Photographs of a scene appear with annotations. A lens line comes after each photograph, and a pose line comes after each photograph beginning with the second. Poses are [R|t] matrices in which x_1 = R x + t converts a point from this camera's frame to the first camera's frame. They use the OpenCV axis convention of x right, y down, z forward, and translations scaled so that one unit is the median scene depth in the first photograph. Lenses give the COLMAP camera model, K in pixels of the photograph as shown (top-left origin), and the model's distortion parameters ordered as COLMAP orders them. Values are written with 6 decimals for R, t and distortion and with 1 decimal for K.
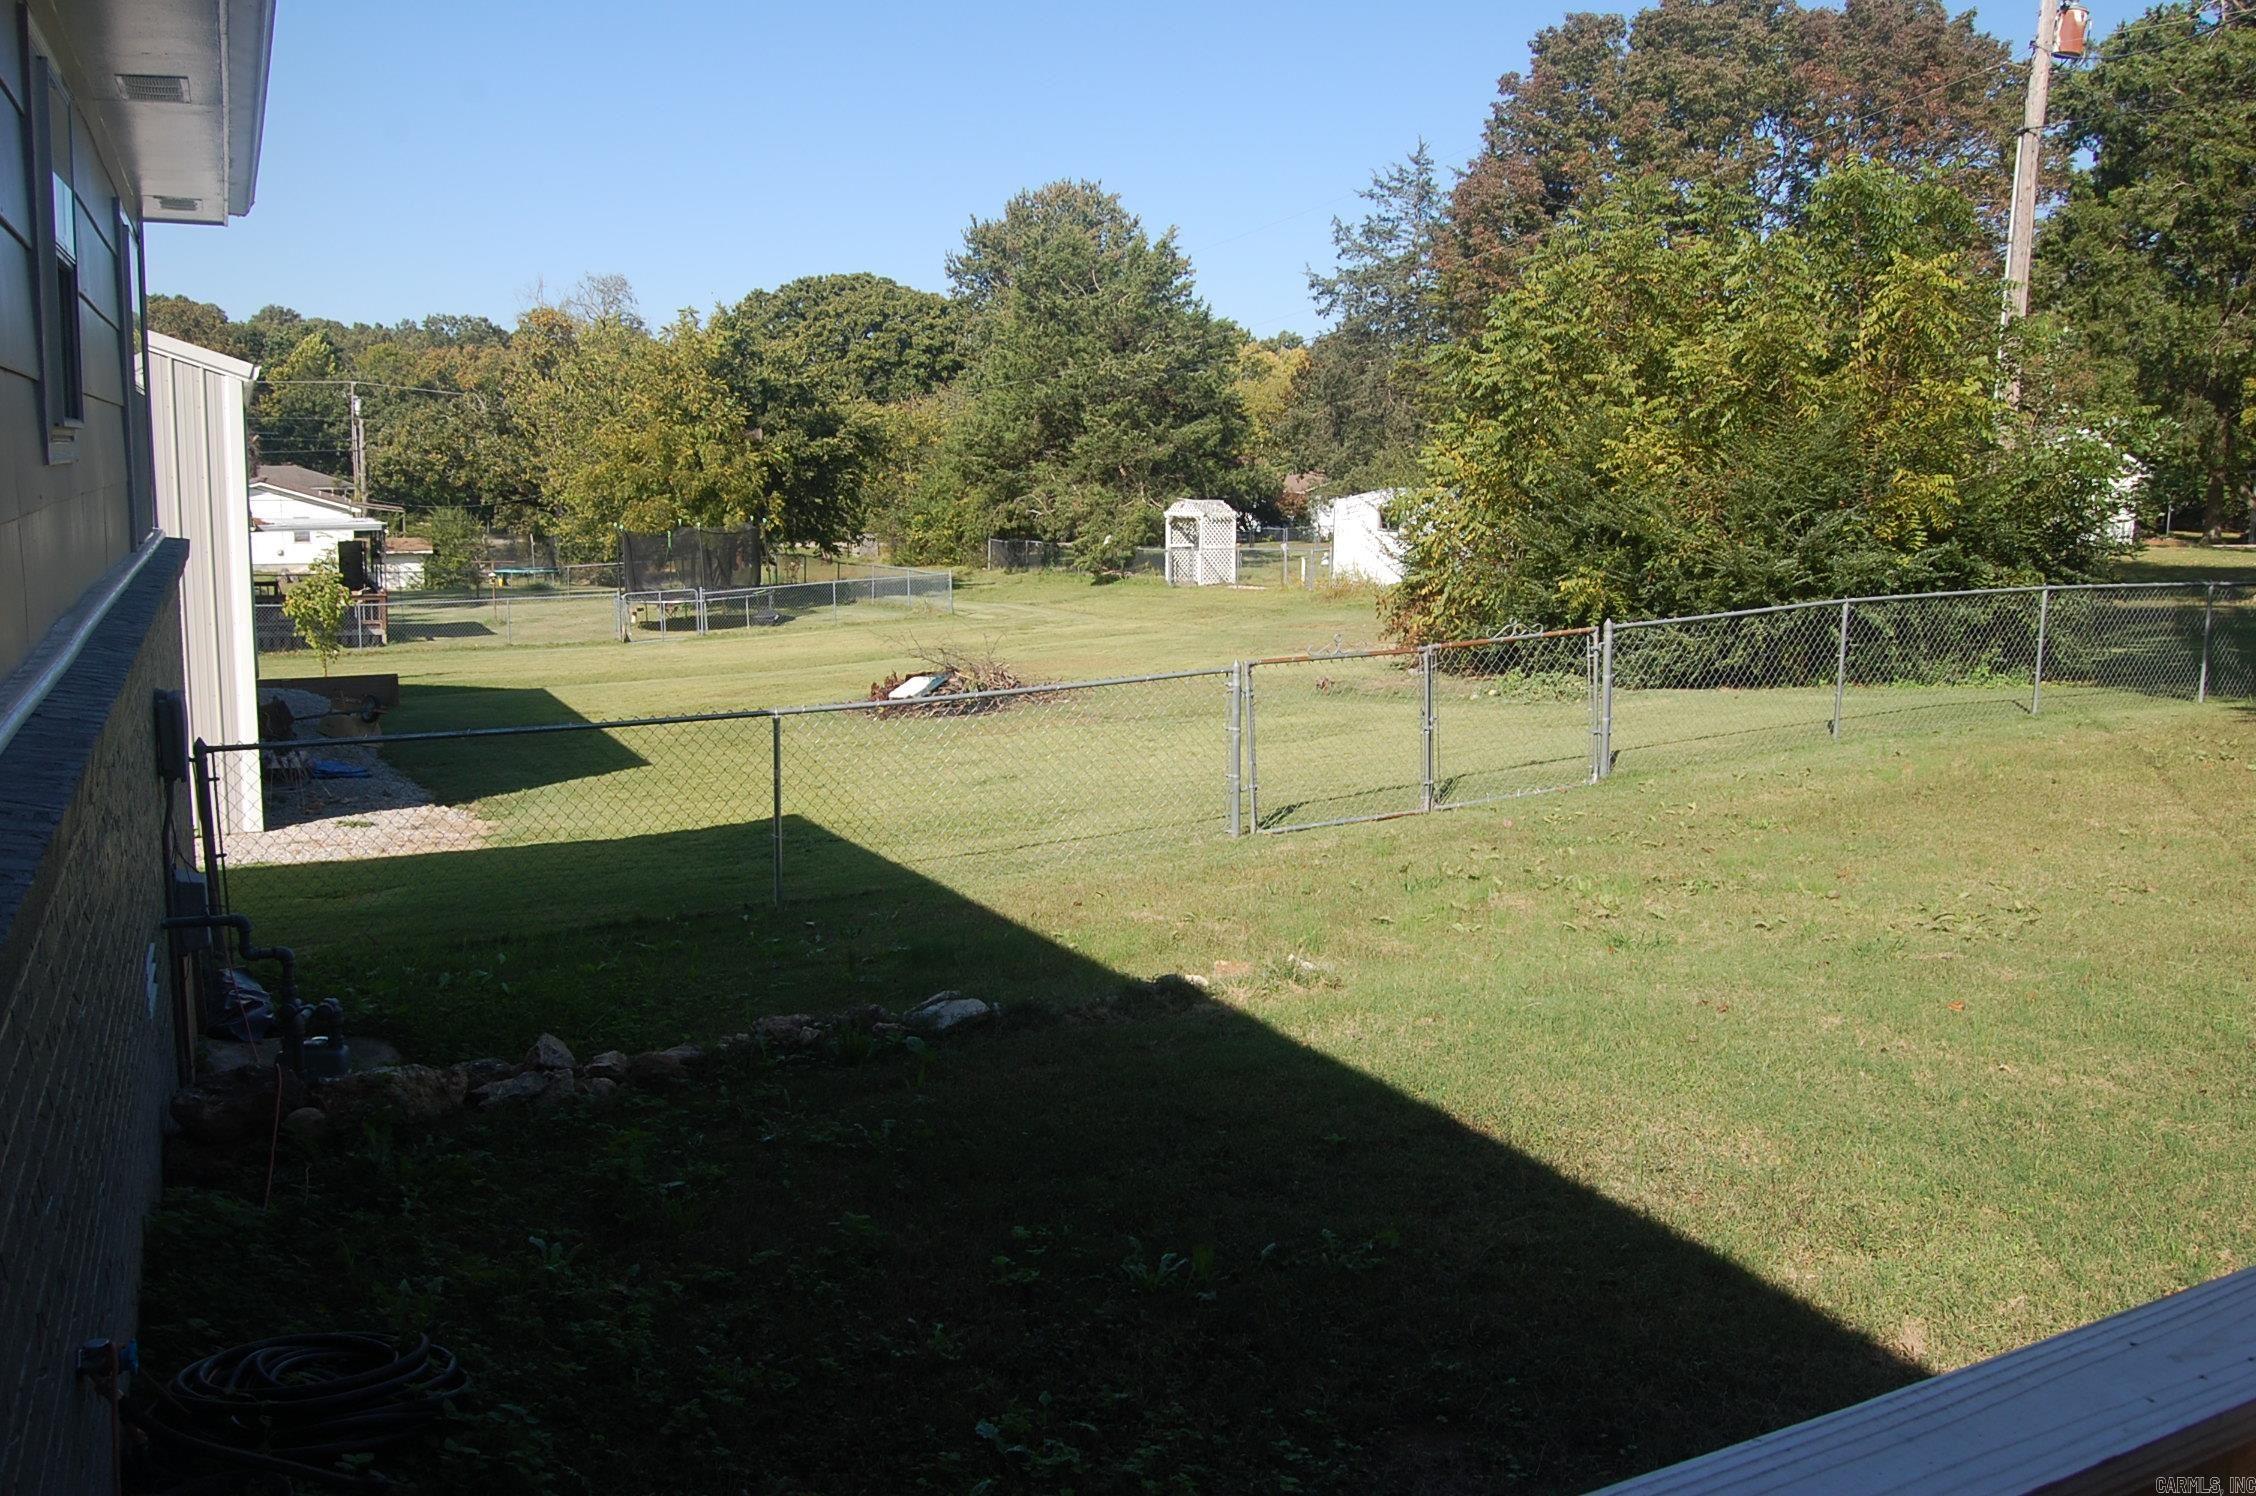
lens RADIAL K [[1773.3, 0, 1119.9], [0, 1773.3, 753.0], [0, 0, 1]] dist [-0.099389, 0.042923]
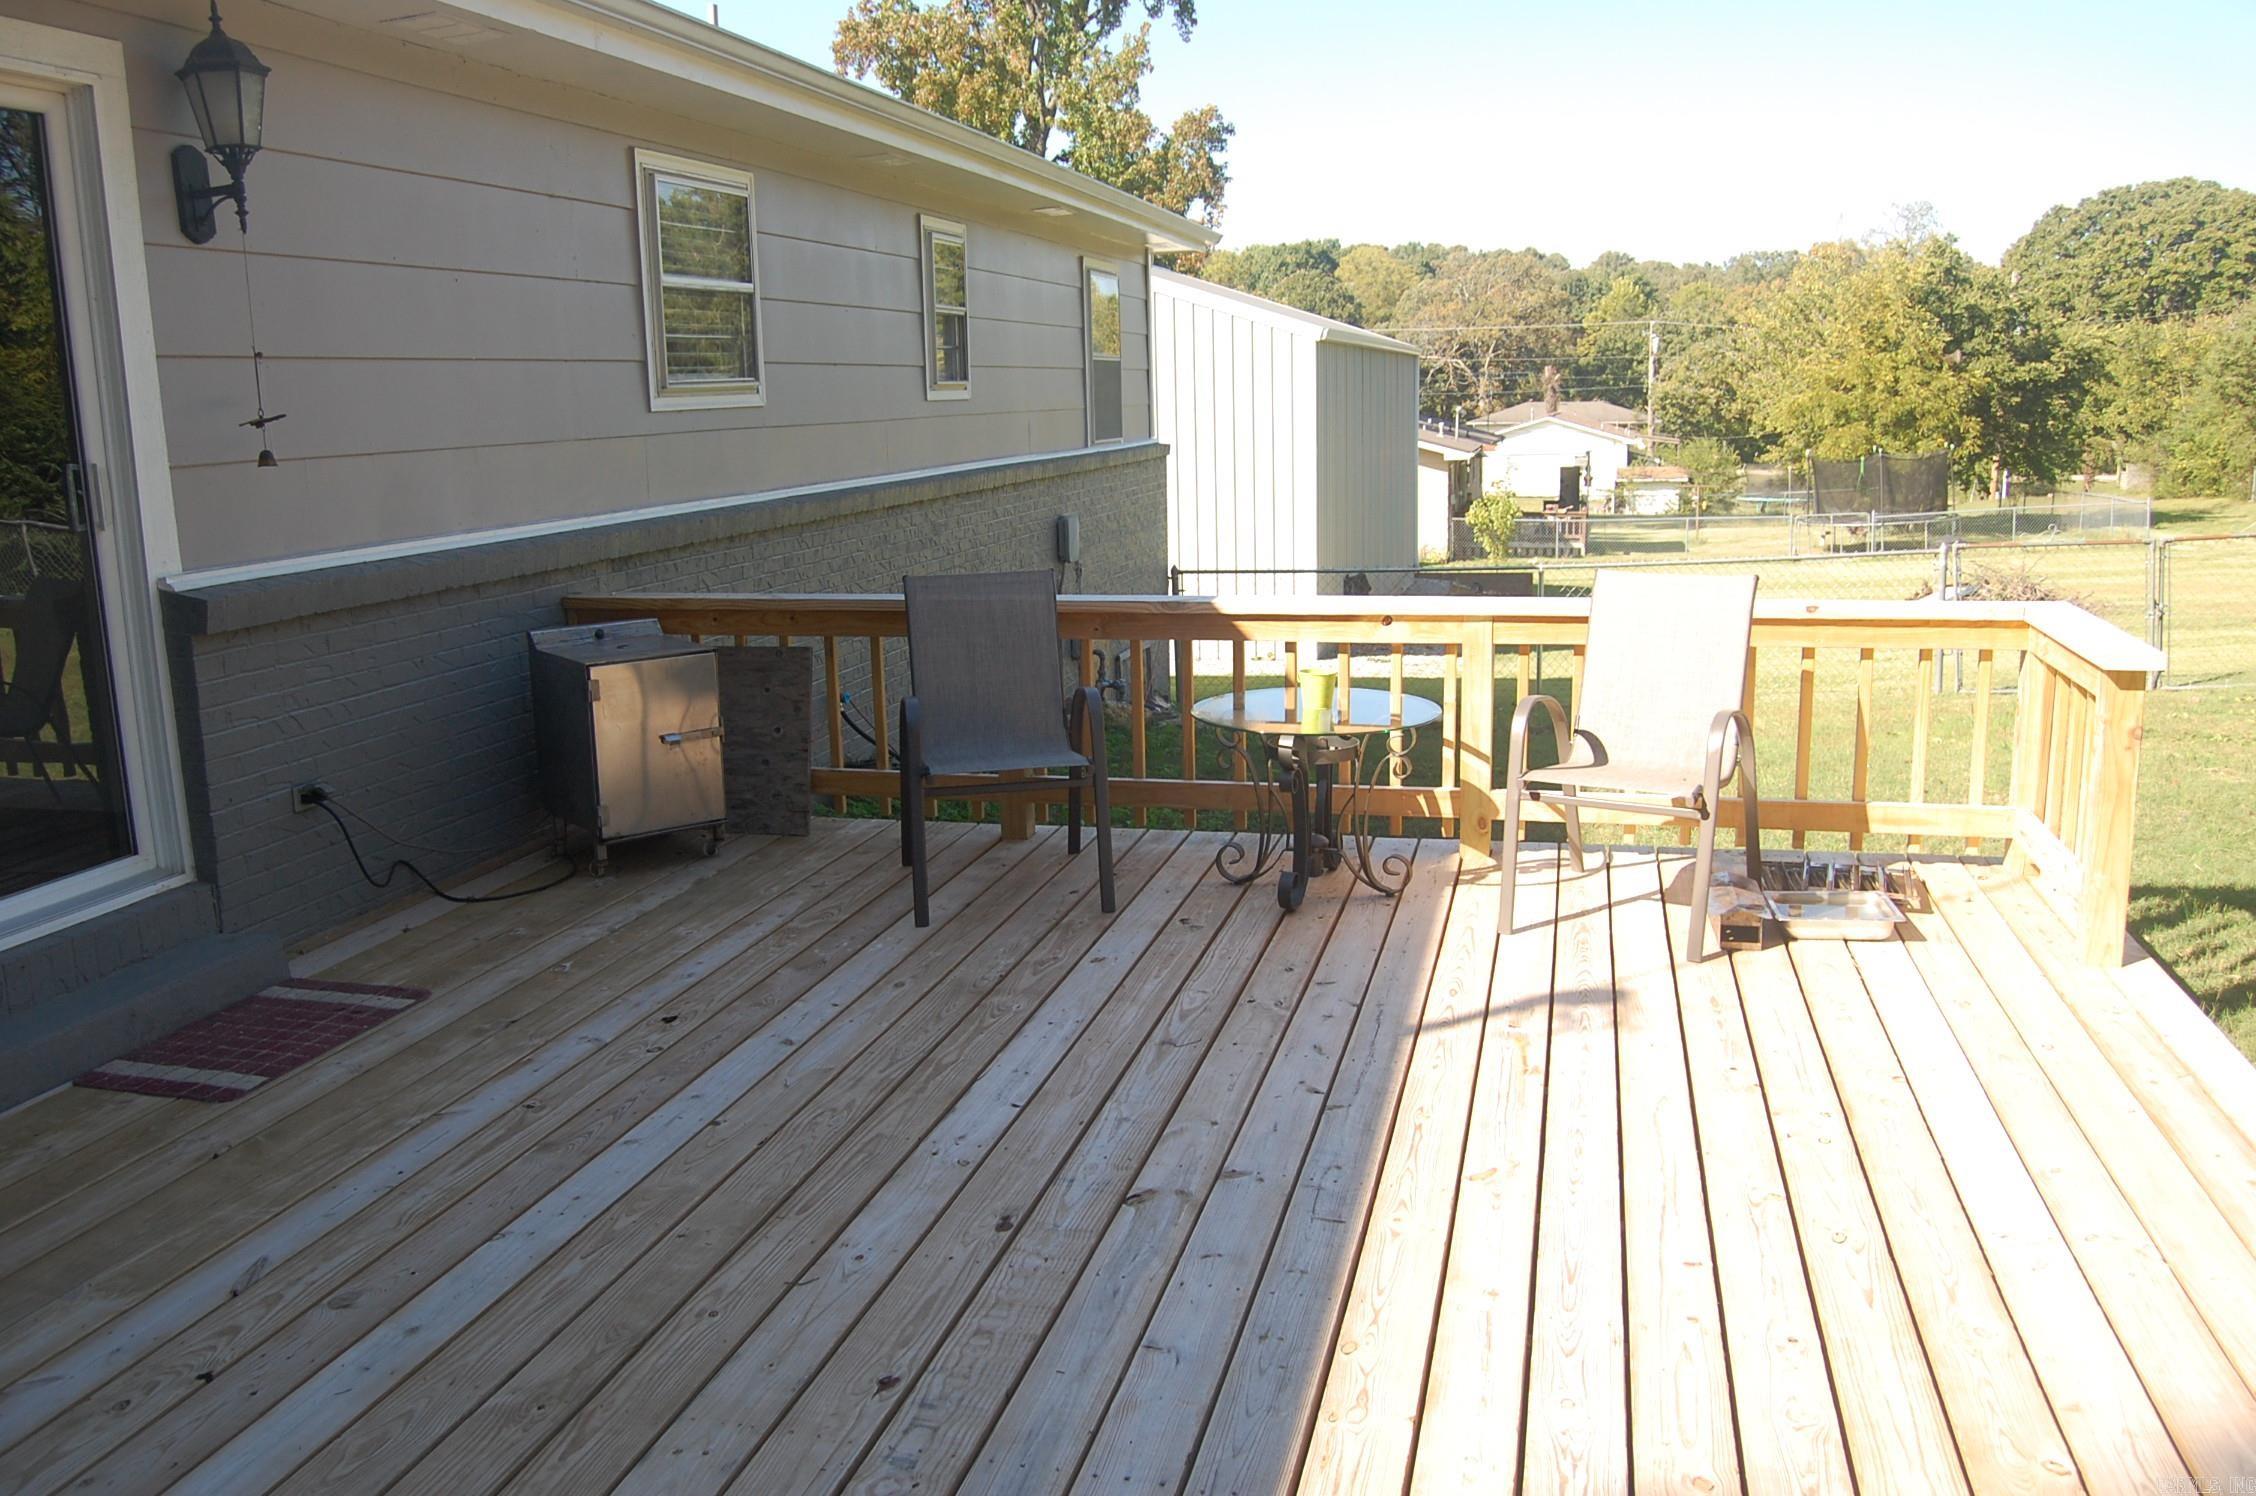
lens RADIAL K [[1773.3, 0, 1118.4], [0, 1773.3, 745.8], [0, 0, 1]] dist [-0.099389, 0.042923]
pose [[0.748929, 0.089775, -0.656541, 0.157832], [-0.068110, 0.995962, 0.058492, 0.019377], [0.659141, 0.000911, 0.752019, -0.087427]]
